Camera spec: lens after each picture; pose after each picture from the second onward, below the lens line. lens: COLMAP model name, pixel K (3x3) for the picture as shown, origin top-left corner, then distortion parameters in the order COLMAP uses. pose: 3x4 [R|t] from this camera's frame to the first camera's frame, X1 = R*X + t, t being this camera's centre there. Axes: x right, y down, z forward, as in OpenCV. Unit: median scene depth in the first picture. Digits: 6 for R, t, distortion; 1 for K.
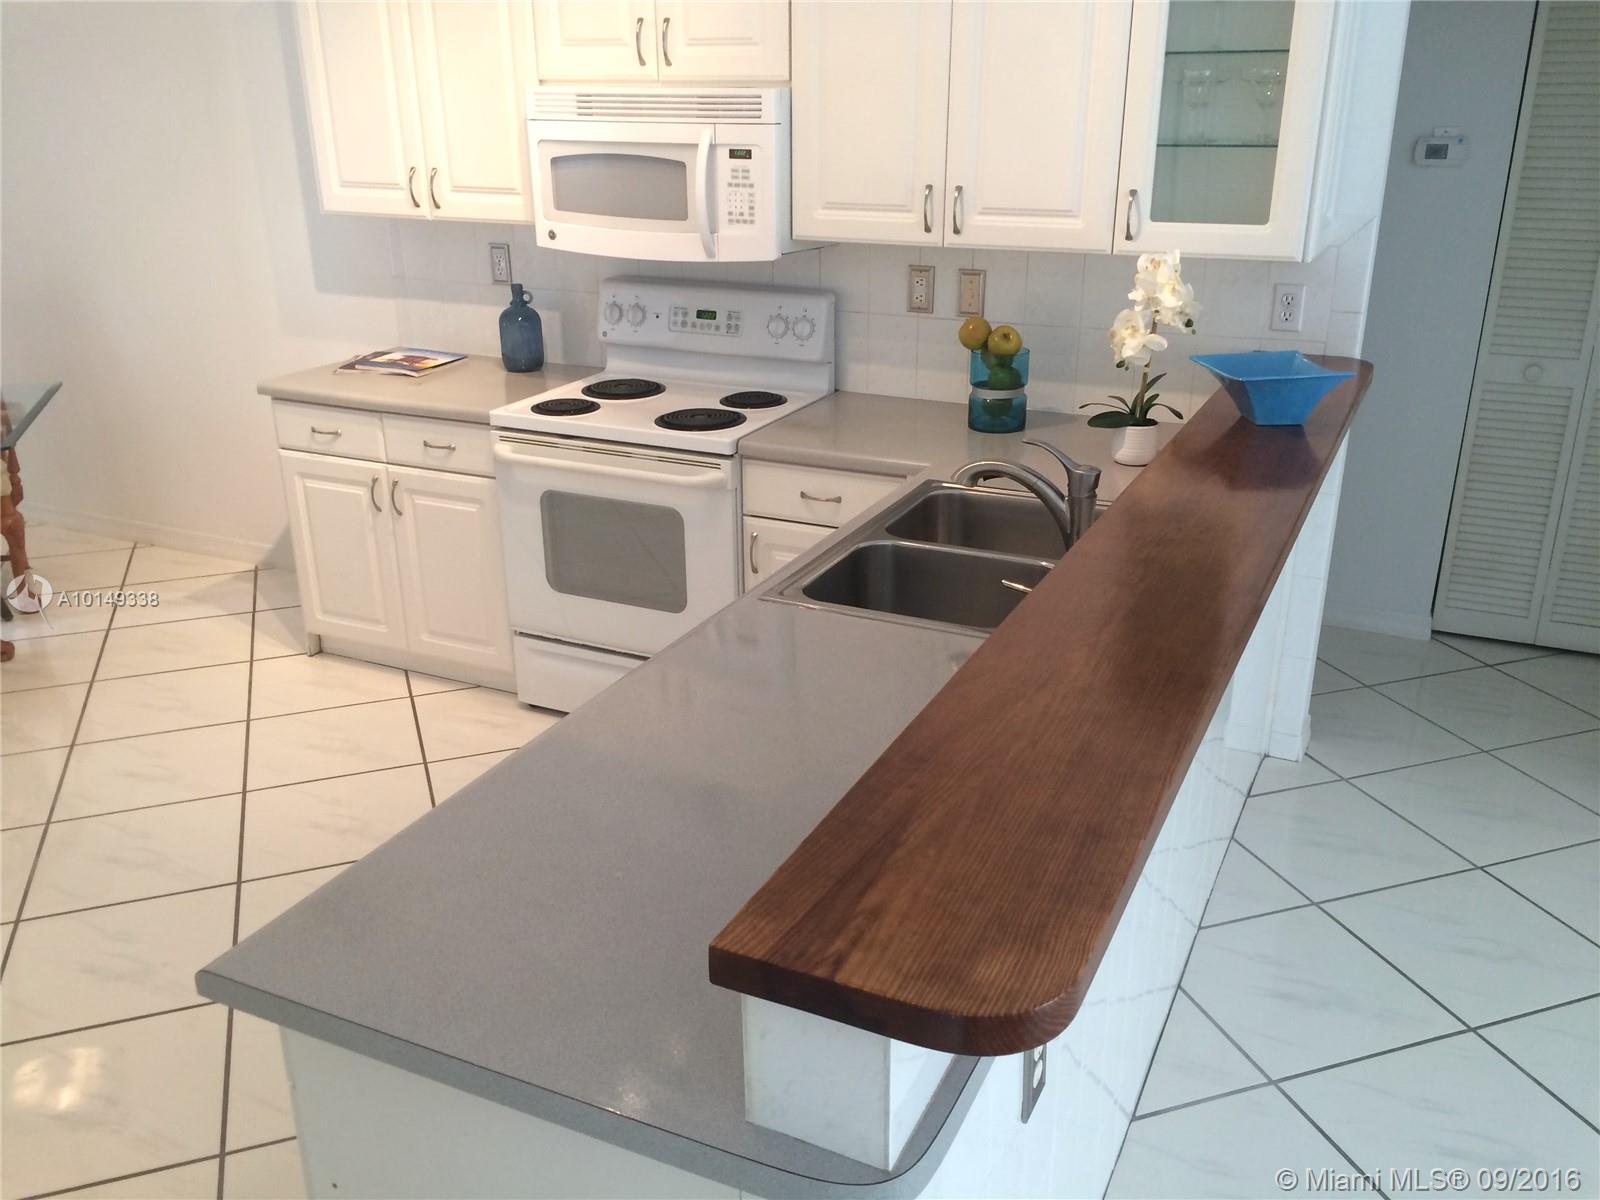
lens RADIAL K [[1357.7, 0, 807.0], [0, 1357.7, 600.9], [0, 0, 1]] dist [0.003523, -0.015632]
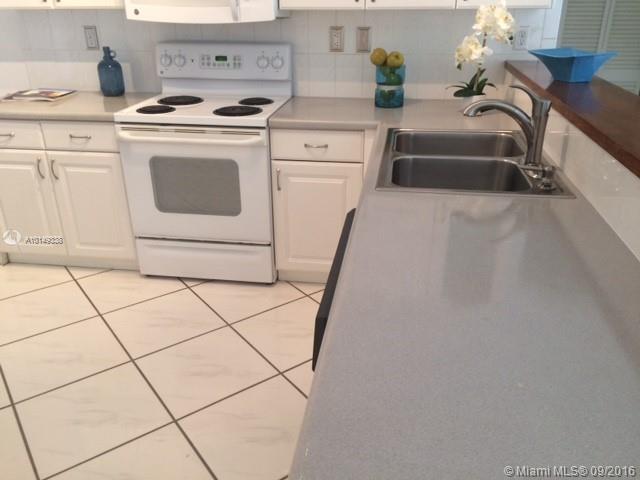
lens RADIAL K [[547.1, 0, 320.0], [0, 547.1, 240.0], [0, 0, 1]] dist [0.067441, -0.105674]
pose [[0.958867, -0.116223, 0.258973, -0.174539], [0.103482, 0.992675, 0.062346, 0.006322], [-0.264322, -0.032983, 0.963870, 0.222834]]
